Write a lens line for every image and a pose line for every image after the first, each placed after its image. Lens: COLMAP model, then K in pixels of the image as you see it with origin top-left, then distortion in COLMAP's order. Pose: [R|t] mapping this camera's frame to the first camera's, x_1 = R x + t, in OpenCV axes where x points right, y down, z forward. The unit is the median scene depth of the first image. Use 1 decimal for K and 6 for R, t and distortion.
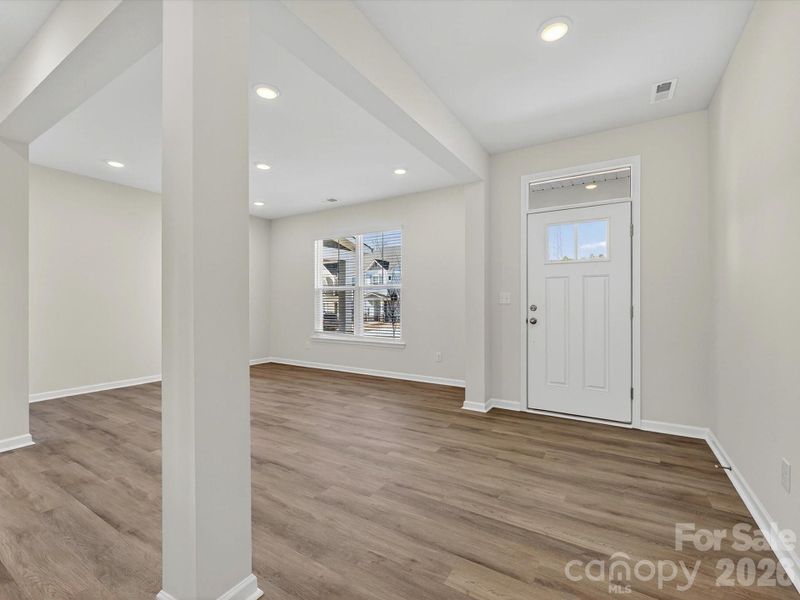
lens RADIAL K [[360.9, 0, 396.9], [0, 360.9, 301.6], [0, 0, 1]] dist [0.000617, 0.000385]
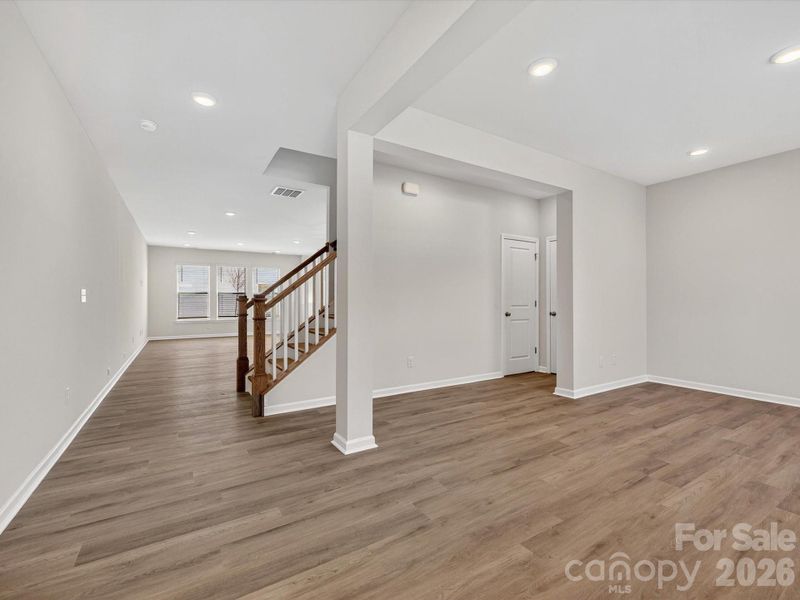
lens RADIAL K [[360.9, 0, 399.6], [0, 360.9, 301.6], [0, 0, 1]] dist [0.000617, 0.000385]
pose [[-0.442746, 0.004546, -0.896636, 0.409248], [0.006707, 0.999976, 0.001758, 0.002659], [0.896622, -0.005235, -0.442766, 0.722534]]
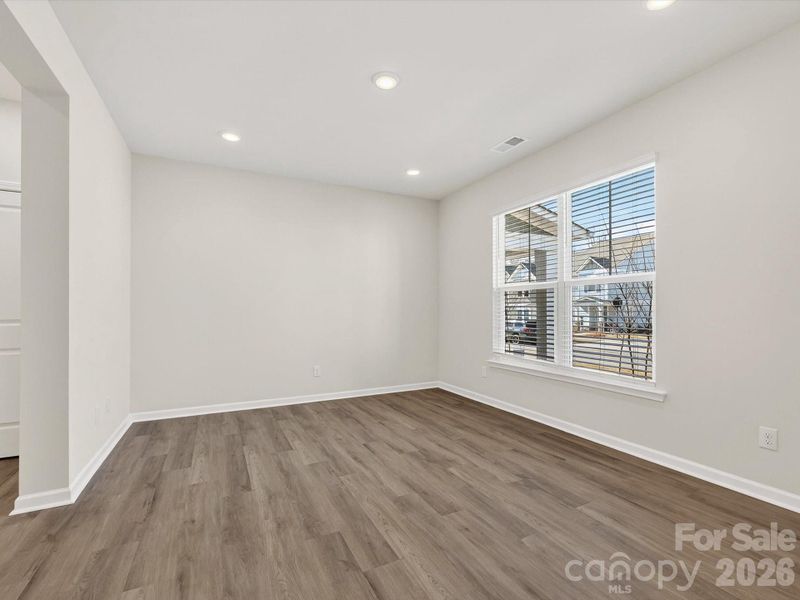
lens RADIAL K [[360.9, 0, 400.3], [0, 360.9, 308.0], [0, 0, 1]] dist [0.000617, 0.000385]
pose [[0.855381, -0.001346, -0.517998, -0.040781], [0.001278, 0.999999, -0.000487, 0.000312], [0.517999, -0.000245, 0.855381, 0.511763]]
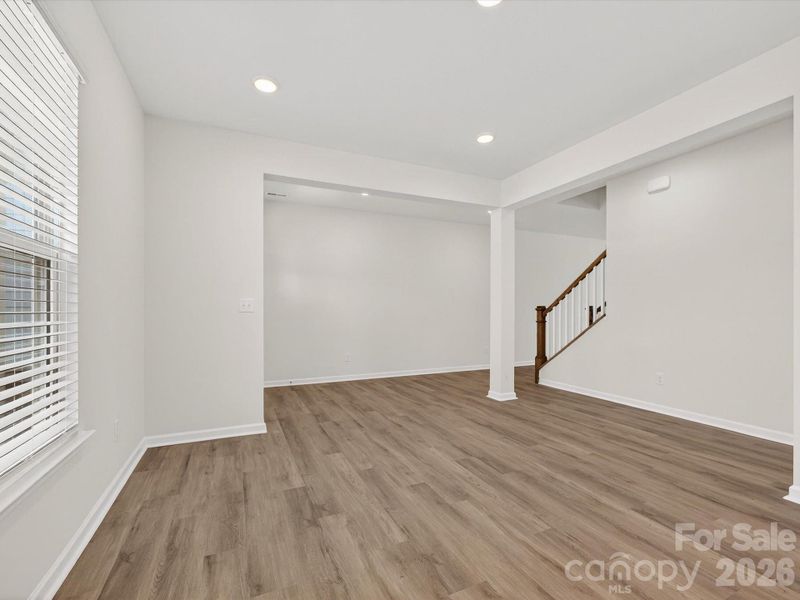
lens RADIAL K [[360.9, 0, 400.5], [0, 360.9, 305.9], [0, 0, 1]] dist [0.000617, 0.000385]
pose [[-0.835061, 0.008253, 0.550095, -0.537055], [-0.001184, 0.999858, -0.016798, 0.006728], [-0.550156, -0.014678, -0.834933, 1.472105]]
